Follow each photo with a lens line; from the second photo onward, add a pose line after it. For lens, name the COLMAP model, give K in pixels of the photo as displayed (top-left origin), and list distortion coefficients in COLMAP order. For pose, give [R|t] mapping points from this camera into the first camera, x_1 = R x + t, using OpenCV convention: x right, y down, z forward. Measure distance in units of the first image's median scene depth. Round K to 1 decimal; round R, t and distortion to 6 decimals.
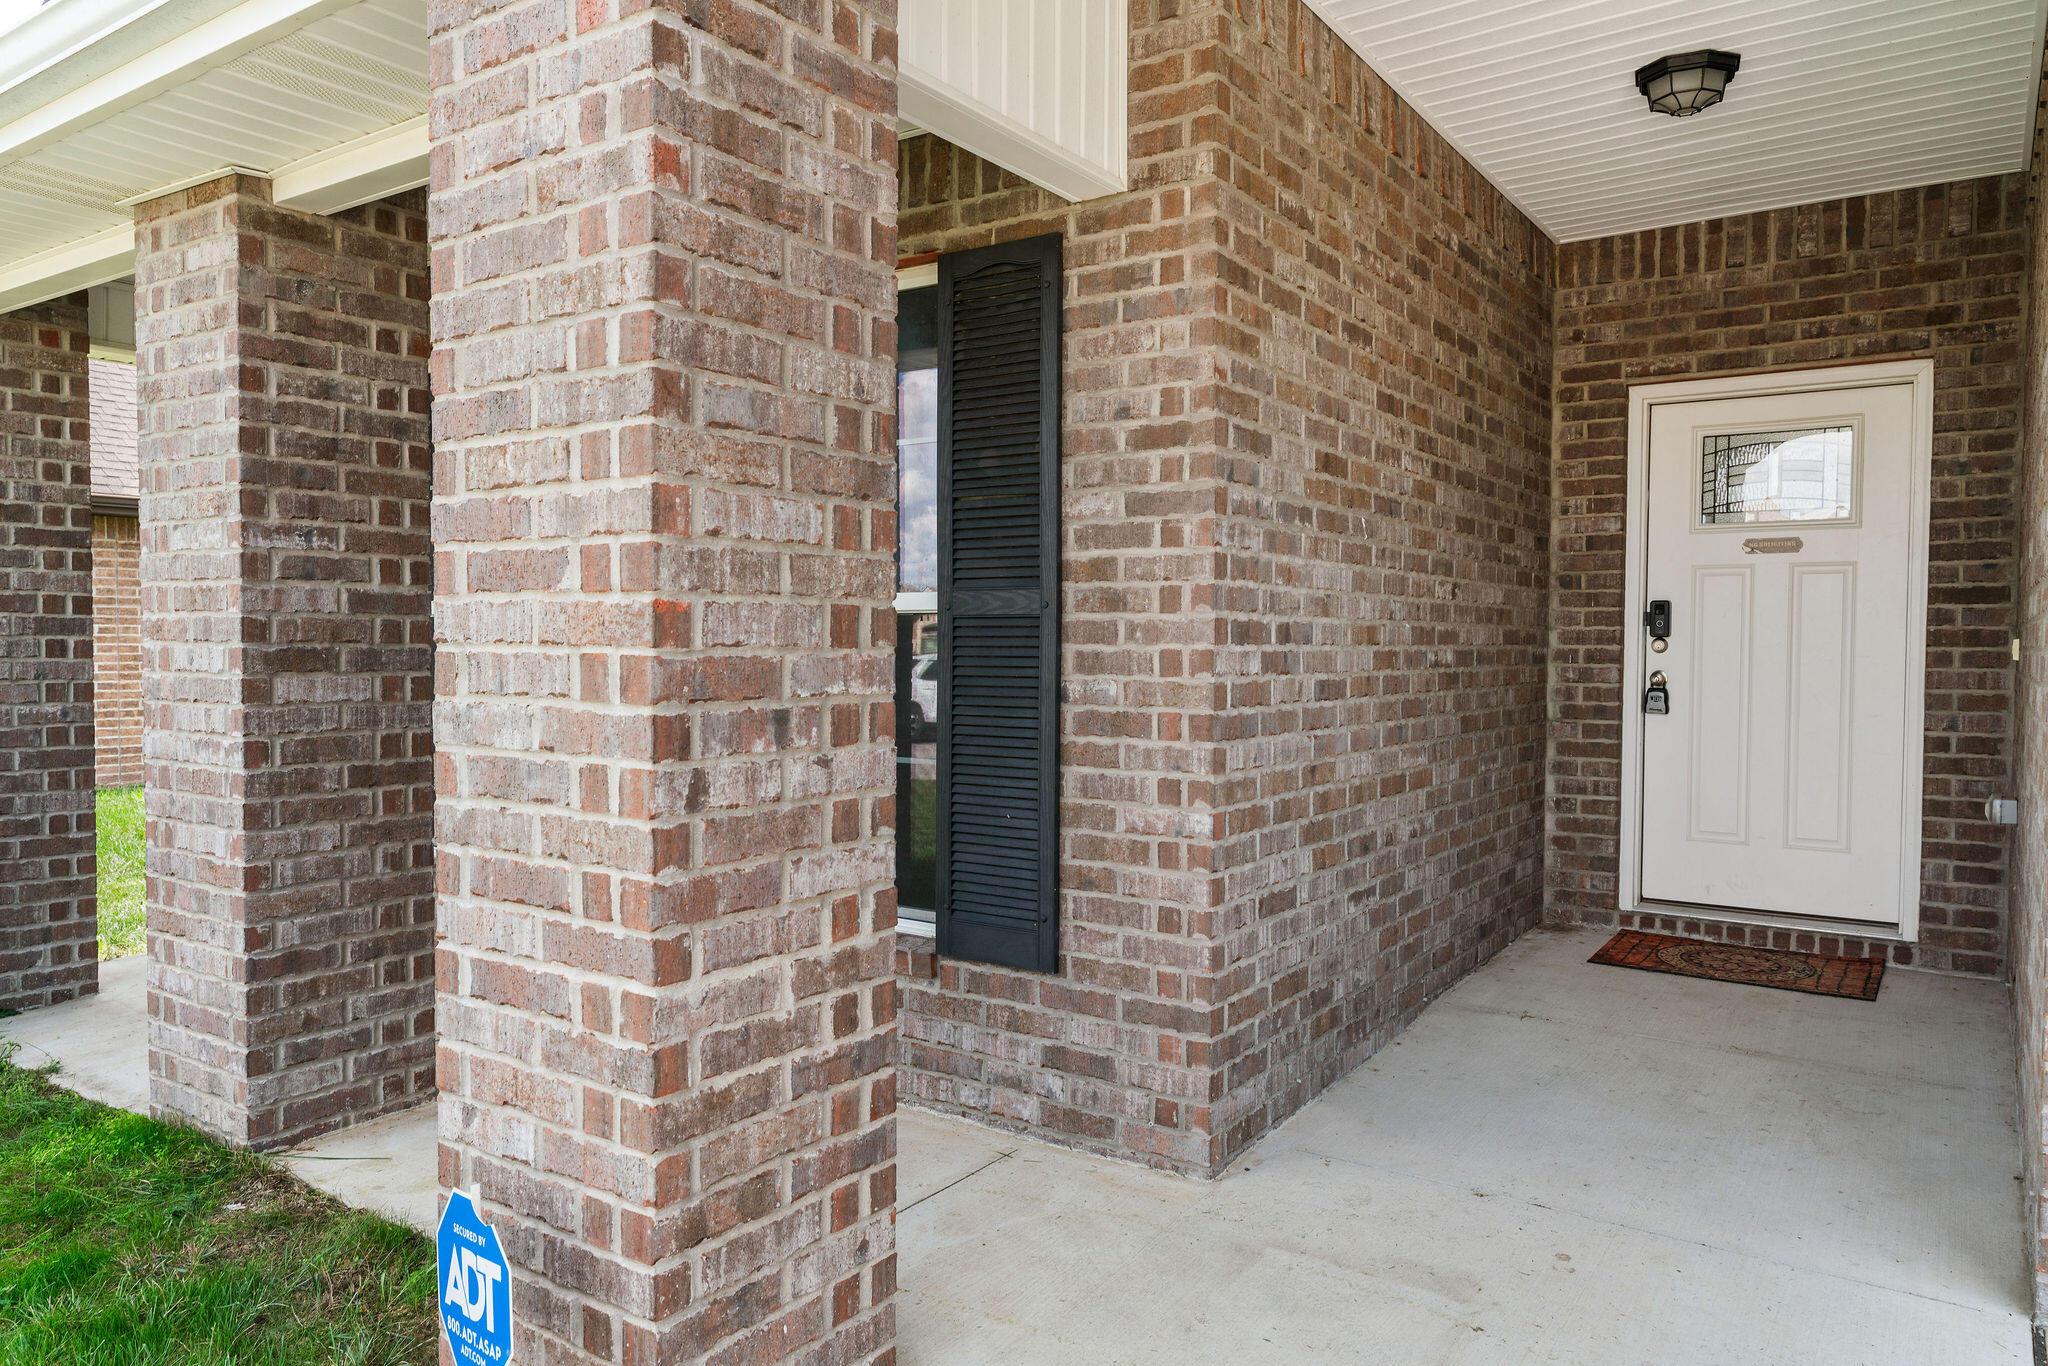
lens RADIAL K [[1396.3, 0, 1006.8], [0, 1396.3, 686.3], [0, 0, 1]] dist [0.002861, 0.003183]
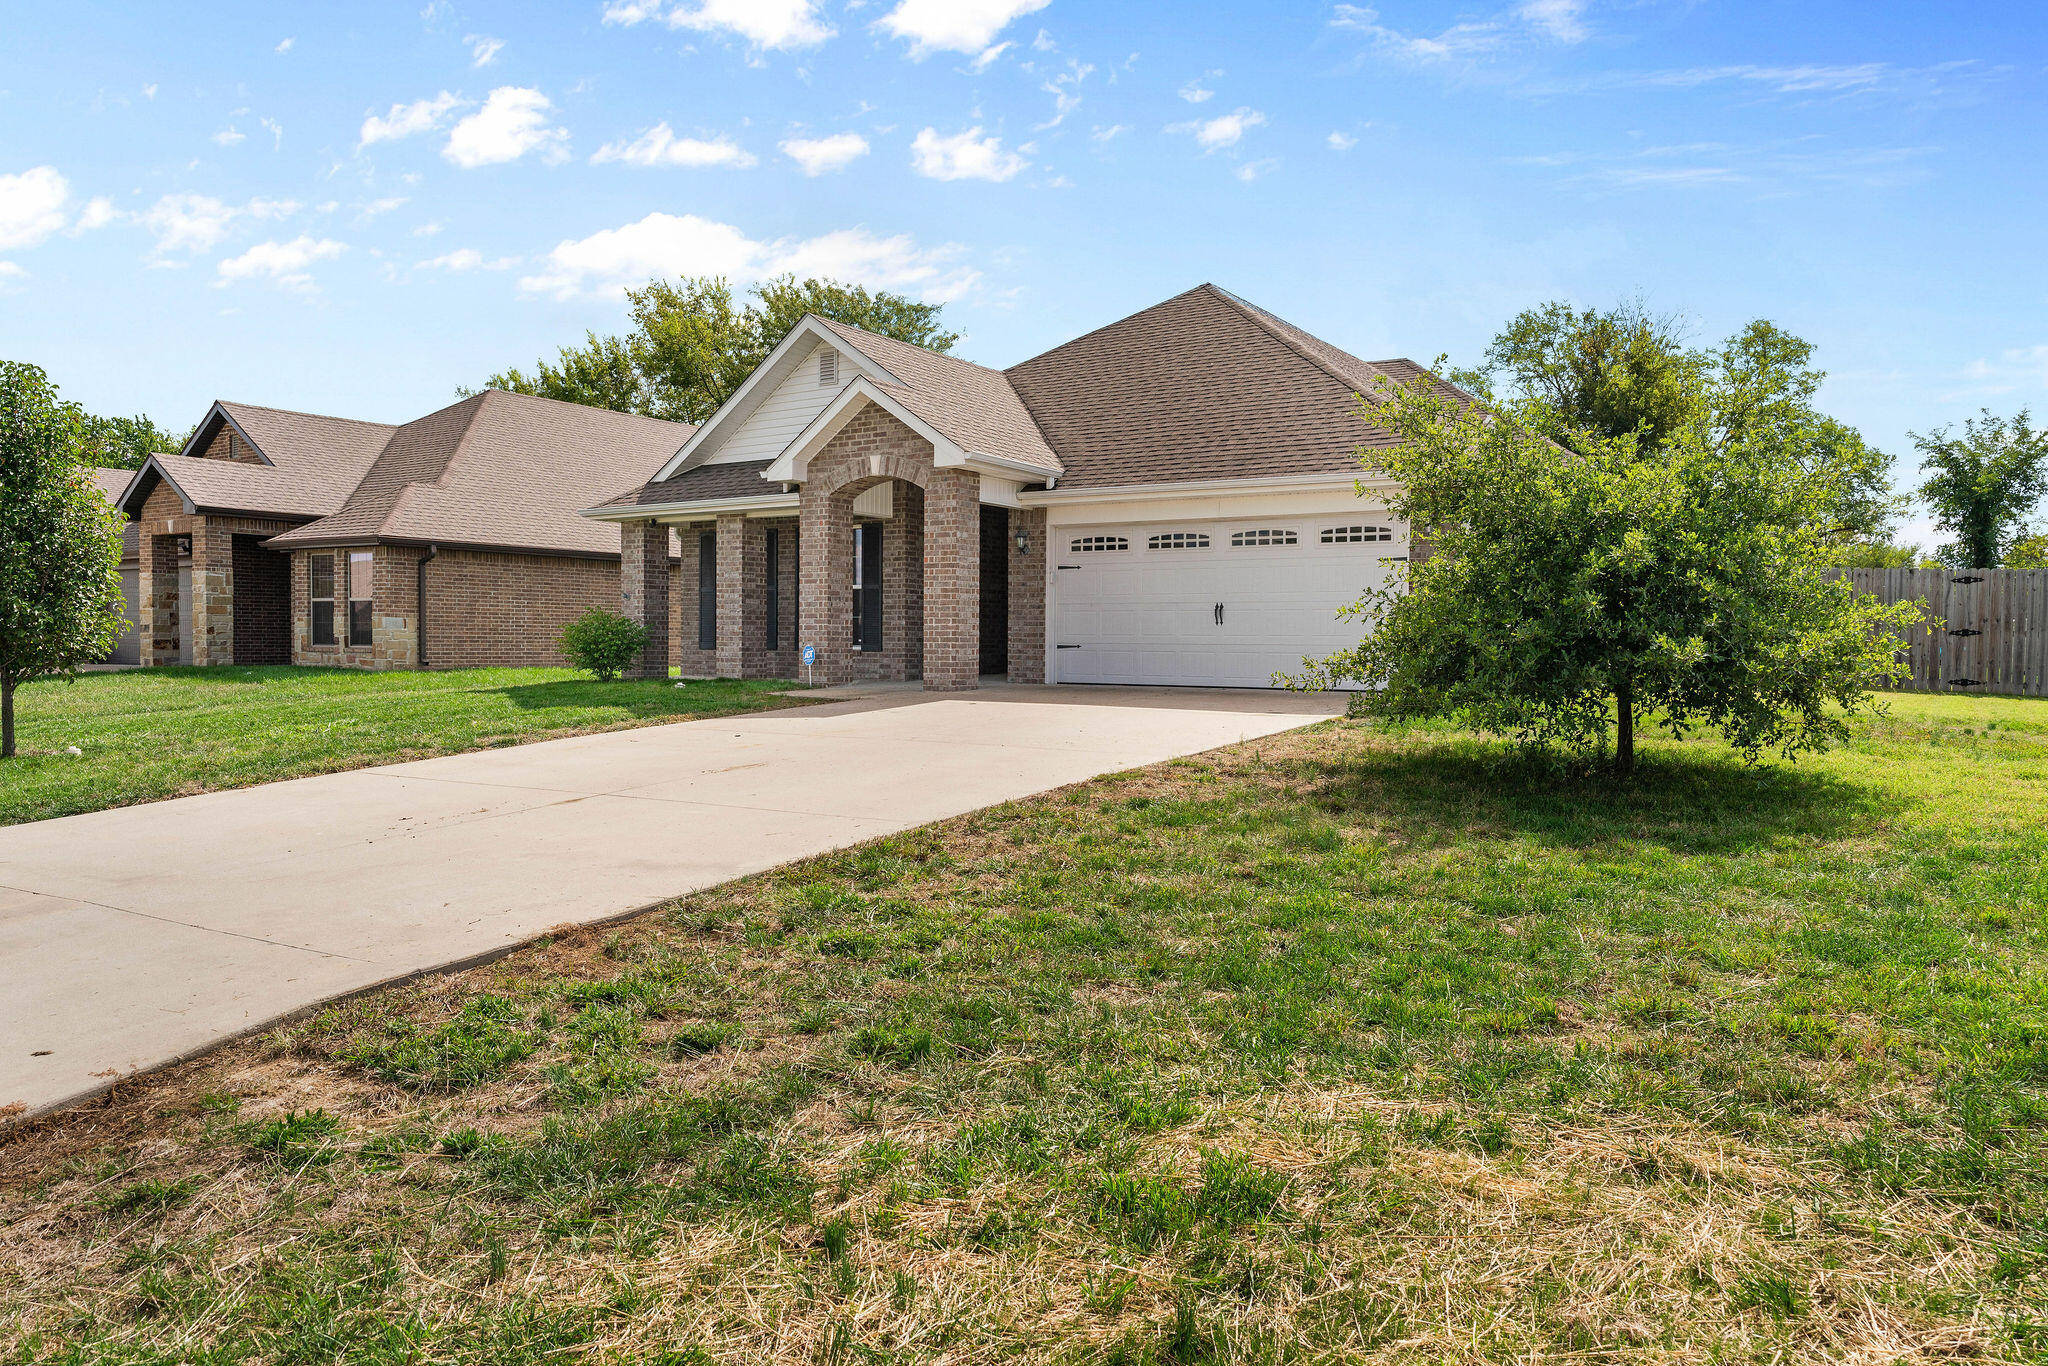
lens RADIAL K [[1396.3, 0, 1012.2], [0, 1396.3, 688.4], [0, 0, 1]] dist [0.002861, 0.003183]
pose [[0.999722, 0.003574, 0.023292, 0.298536], [-0.003421, 0.999972, -0.006608, 0.267620], [-0.023315, 0.006526, 0.999707, -3.225731]]
